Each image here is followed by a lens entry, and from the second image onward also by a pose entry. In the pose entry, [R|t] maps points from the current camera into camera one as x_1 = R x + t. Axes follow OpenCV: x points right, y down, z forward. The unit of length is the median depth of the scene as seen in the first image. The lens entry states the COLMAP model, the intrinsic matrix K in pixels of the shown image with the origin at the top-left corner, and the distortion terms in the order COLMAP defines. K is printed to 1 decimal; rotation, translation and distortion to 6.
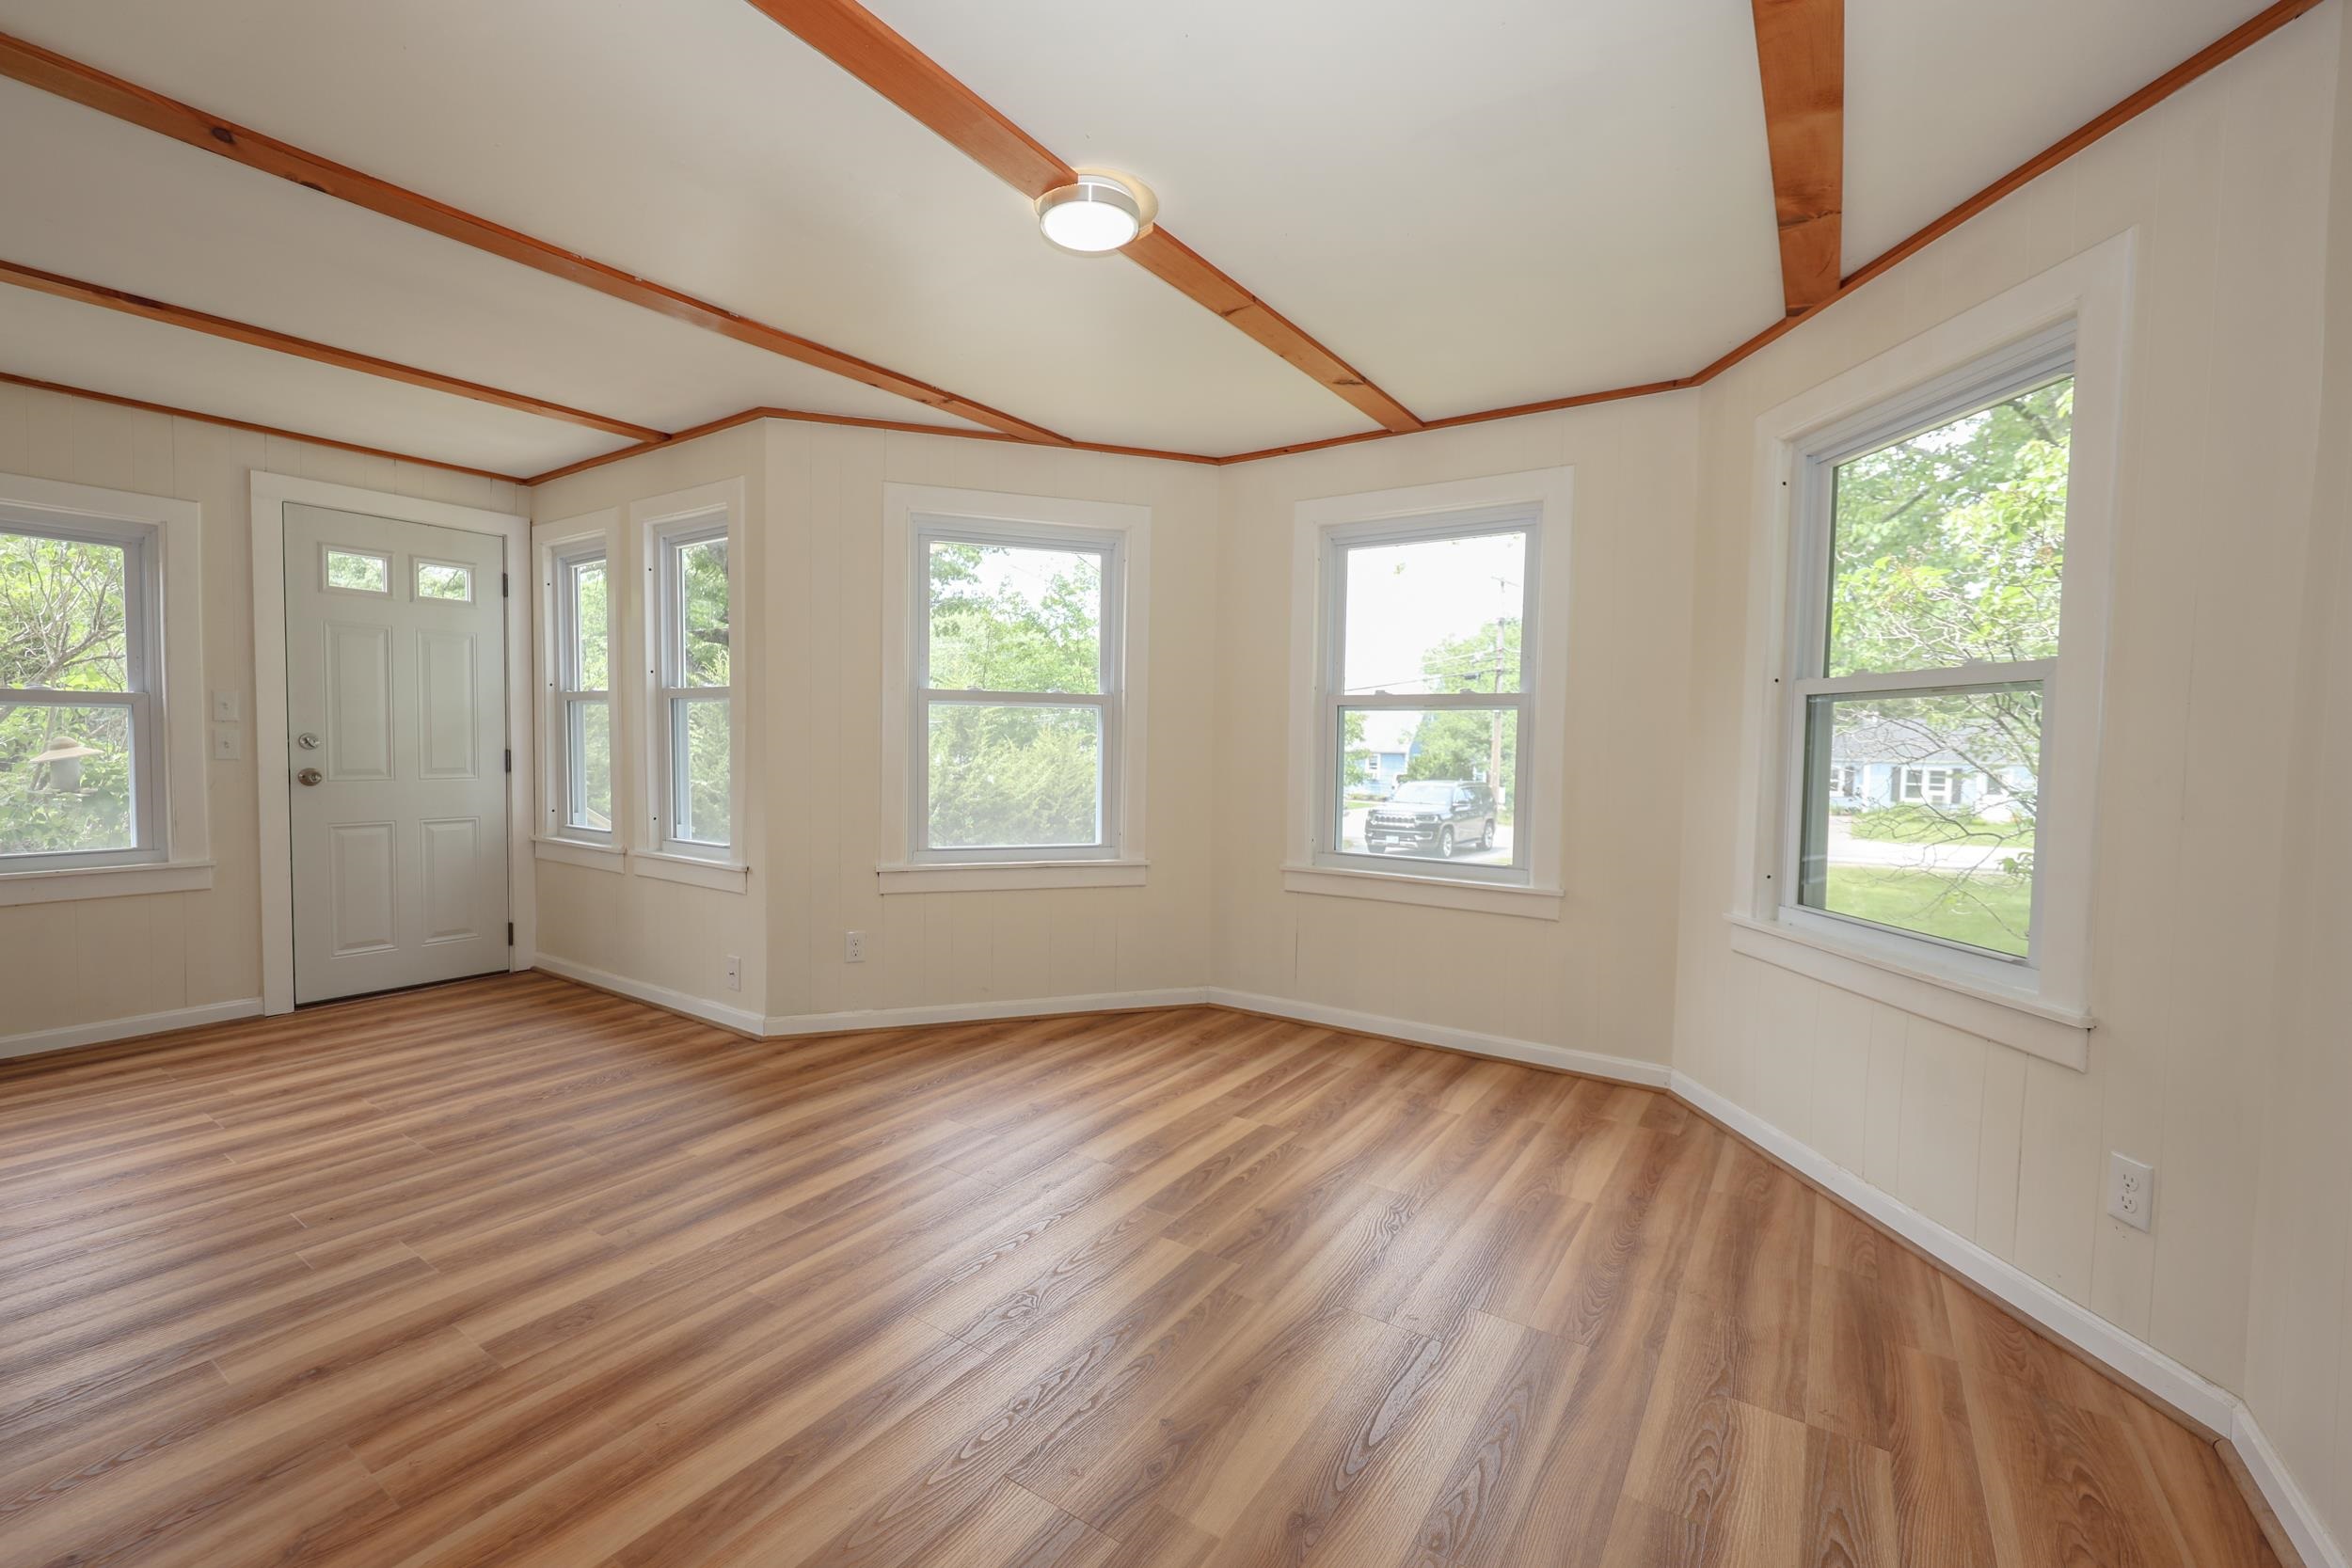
lens RADIAL K [[994.9, 0, 1168.1], [0, 994.9, 774.0], [0, 0, 1]] dist [0.007391, -0.001486]
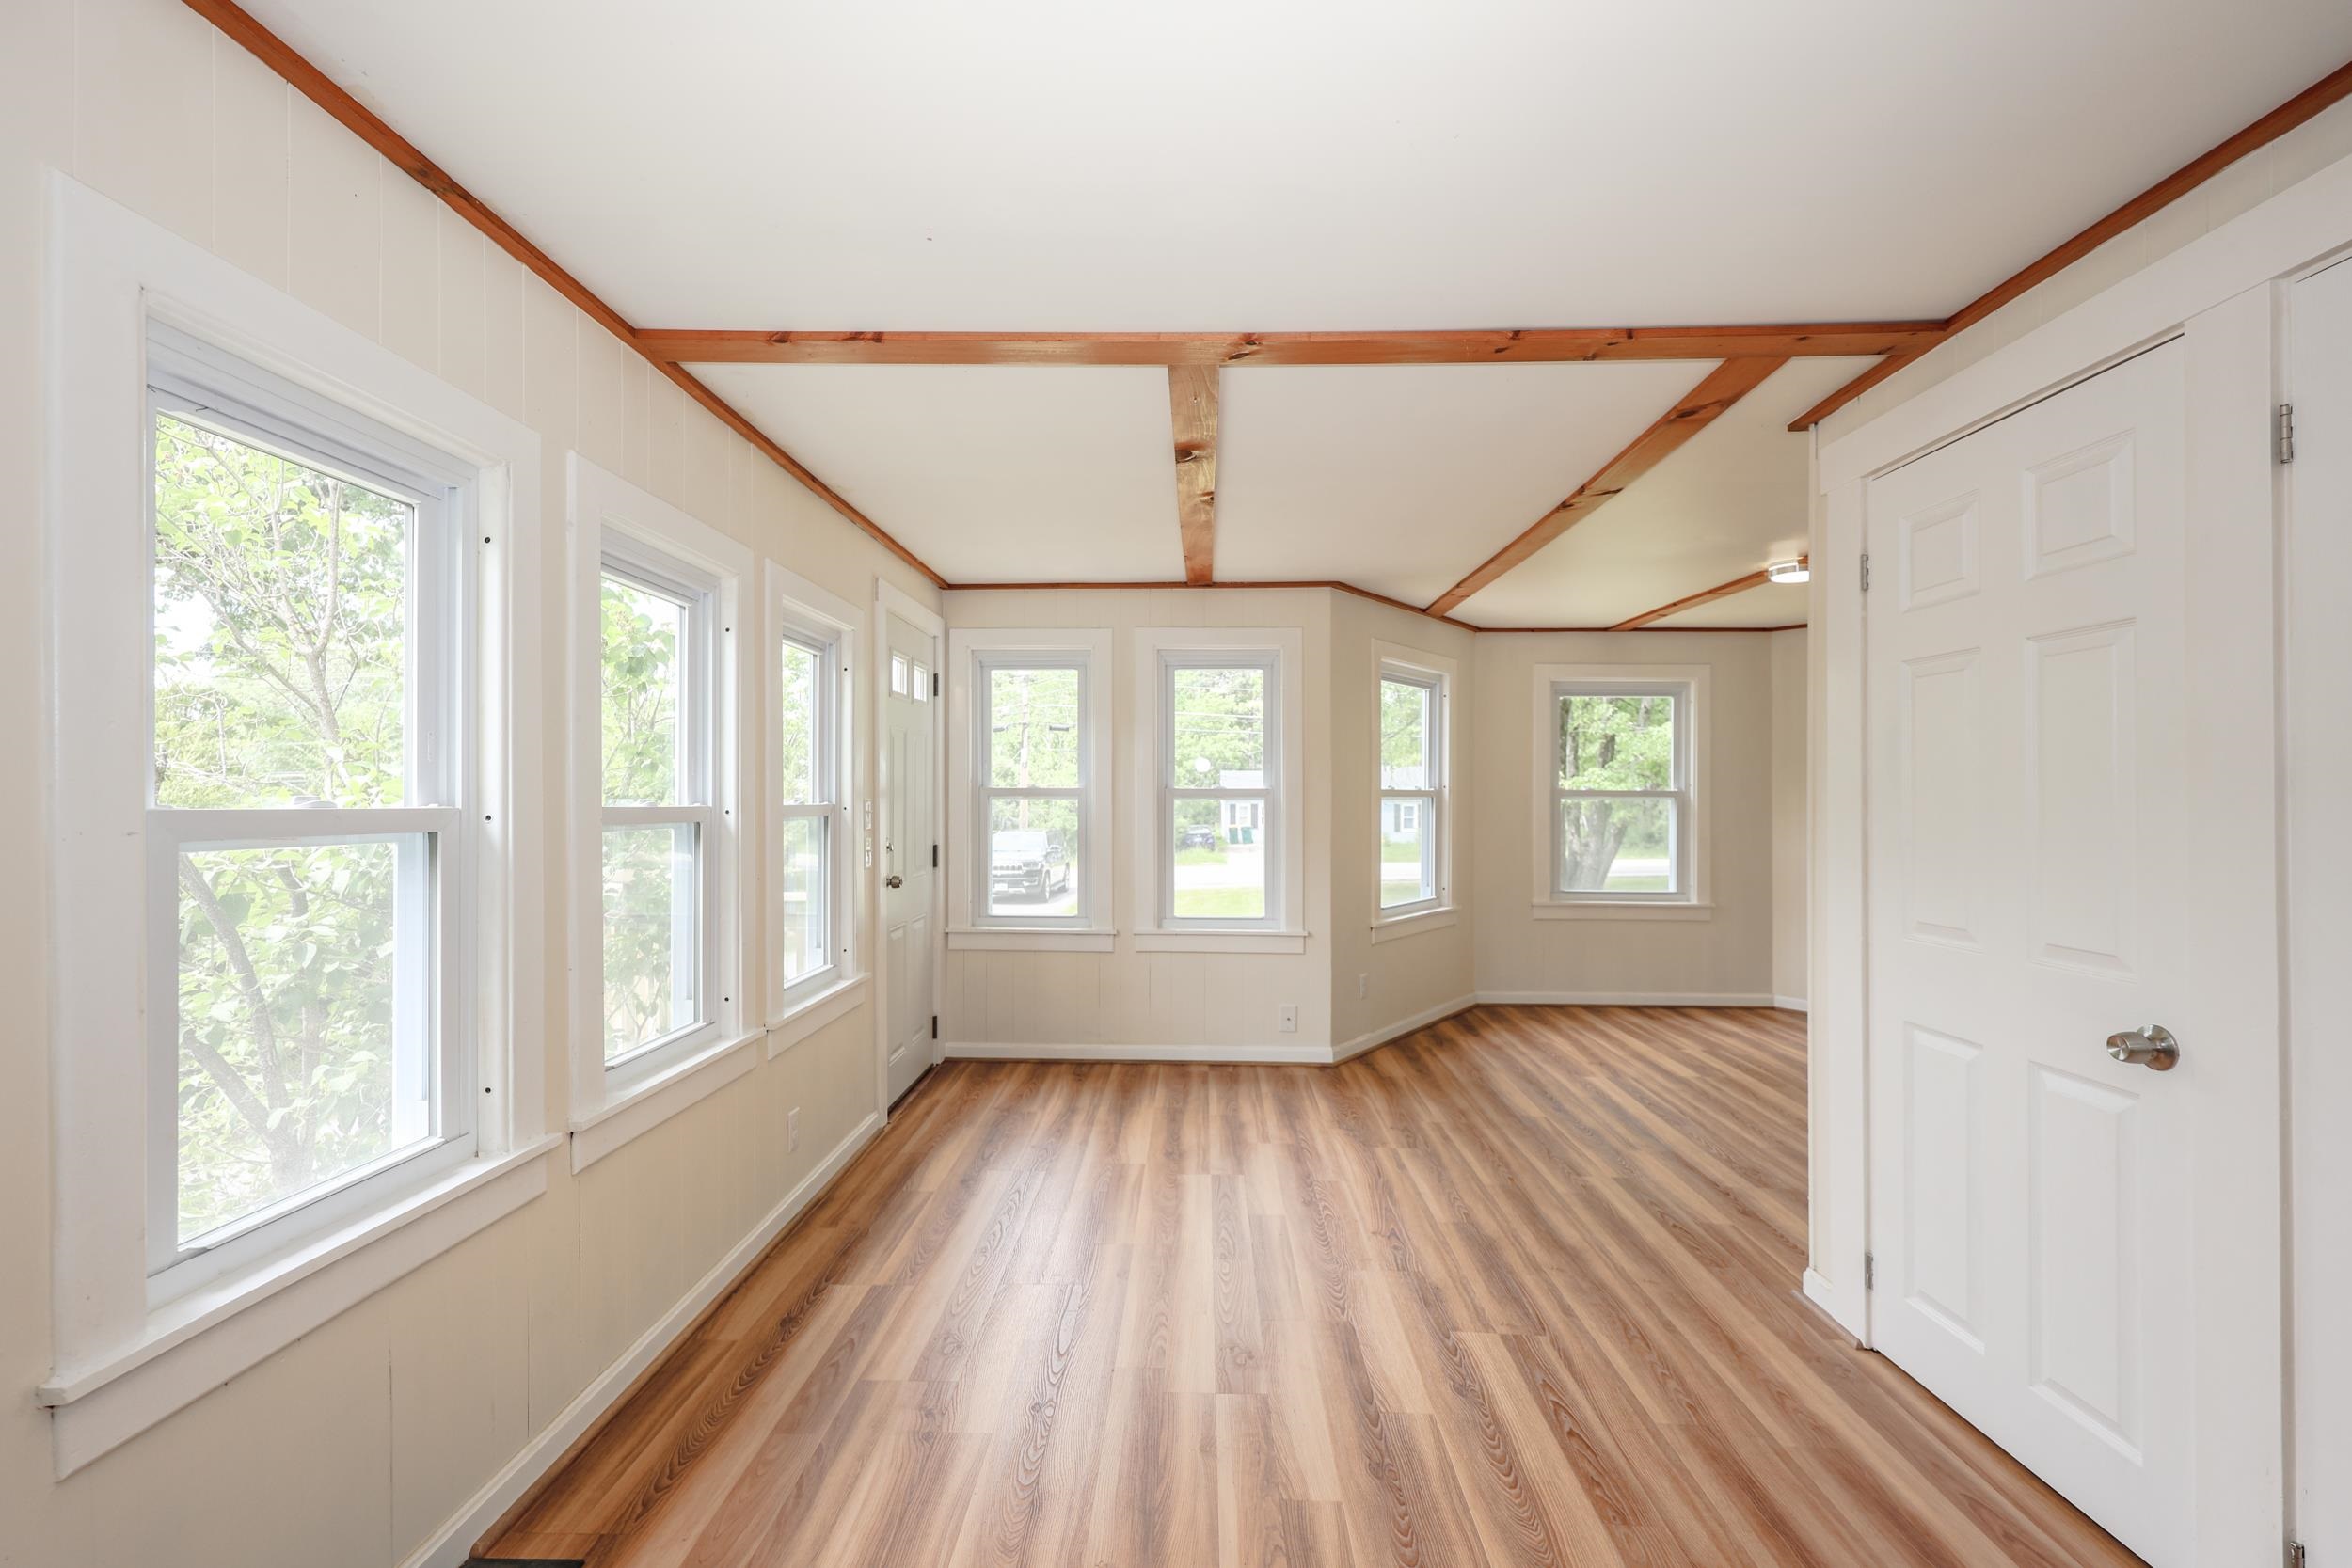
lens RADIAL K [[994.9, 0, 1175.9], [0, 994.9, 775.8], [0, 0, 1]] dist [0.007391, -0.001486]
pose [[0.842907, -0.000255, 0.538059, -1.222190], [0.024191, 0.999007, -0.037423, -0.059911], [-0.537515, 0.044561, 0.842076, 0.012661]]
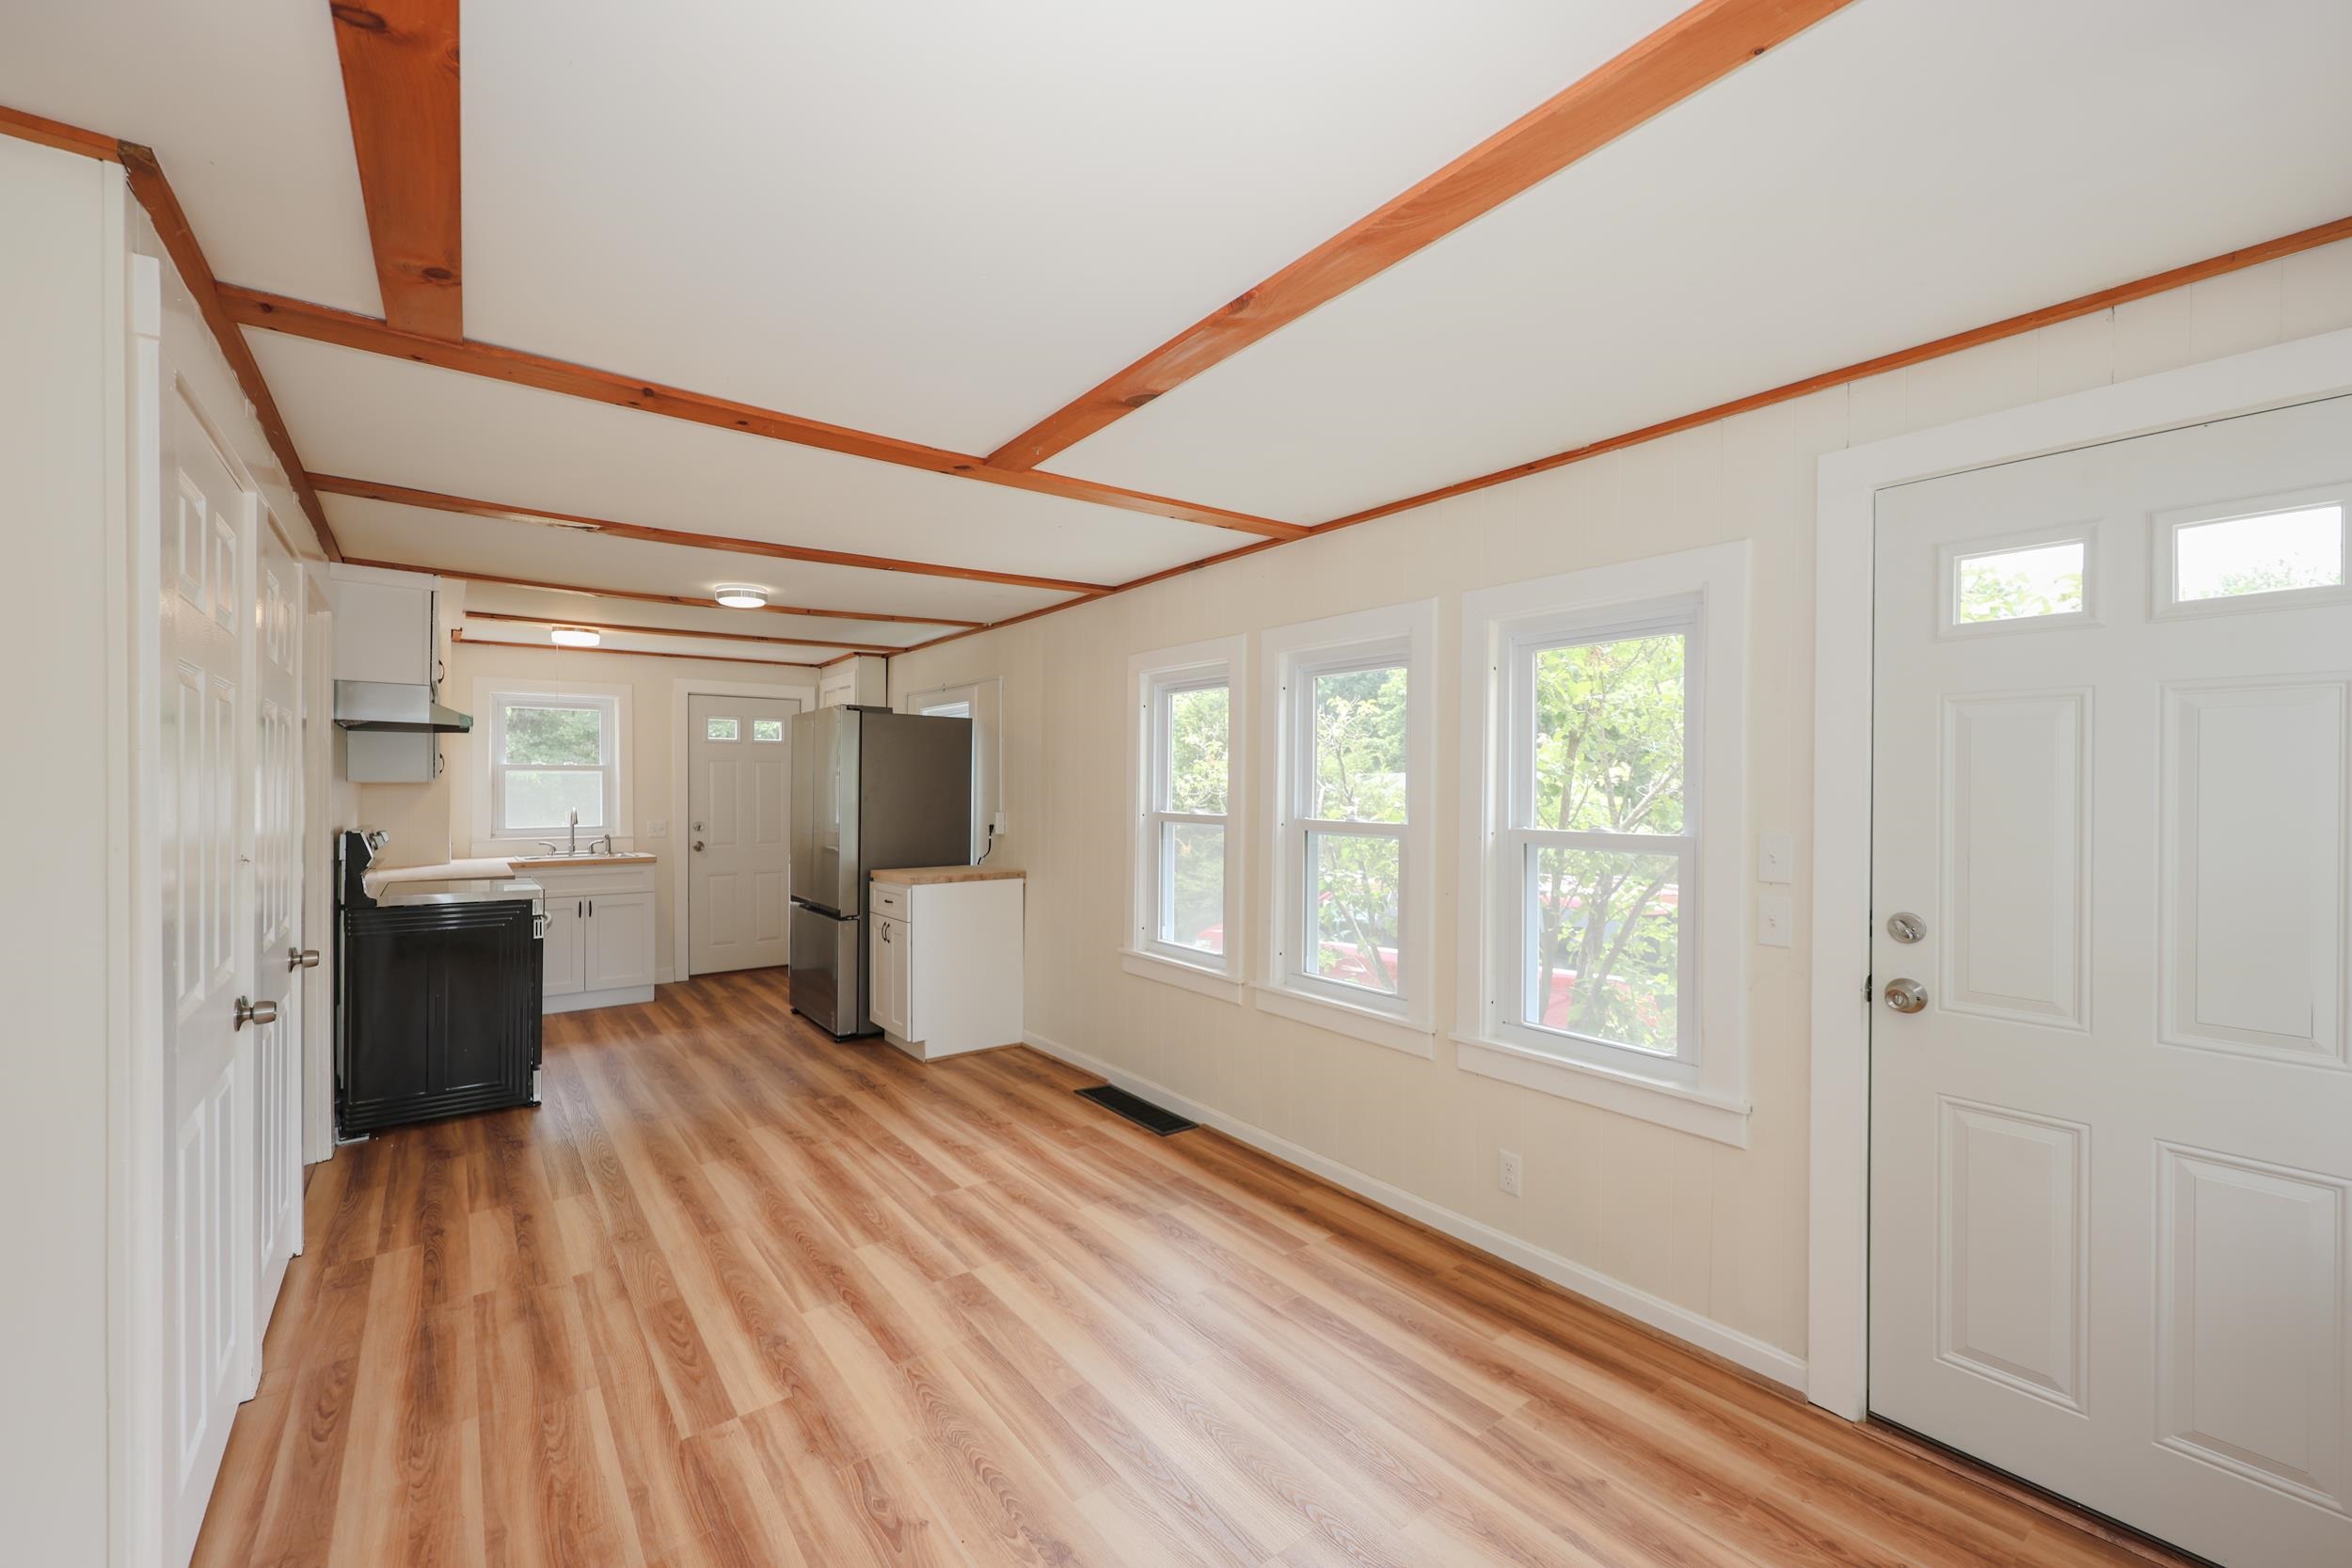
lens RADIAL K [[939.6, 0, 1168.1], [0, 939.6, 793.7], [0, 0, 1]] dist [-0.003919, -0.000308]
pose [[-0.317275, -0.007684, -0.948302, -0.283770], [-0.035510, 0.999362, 0.003783, -0.097714], [0.947669, 0.034874, -0.317346, 0.836210]]
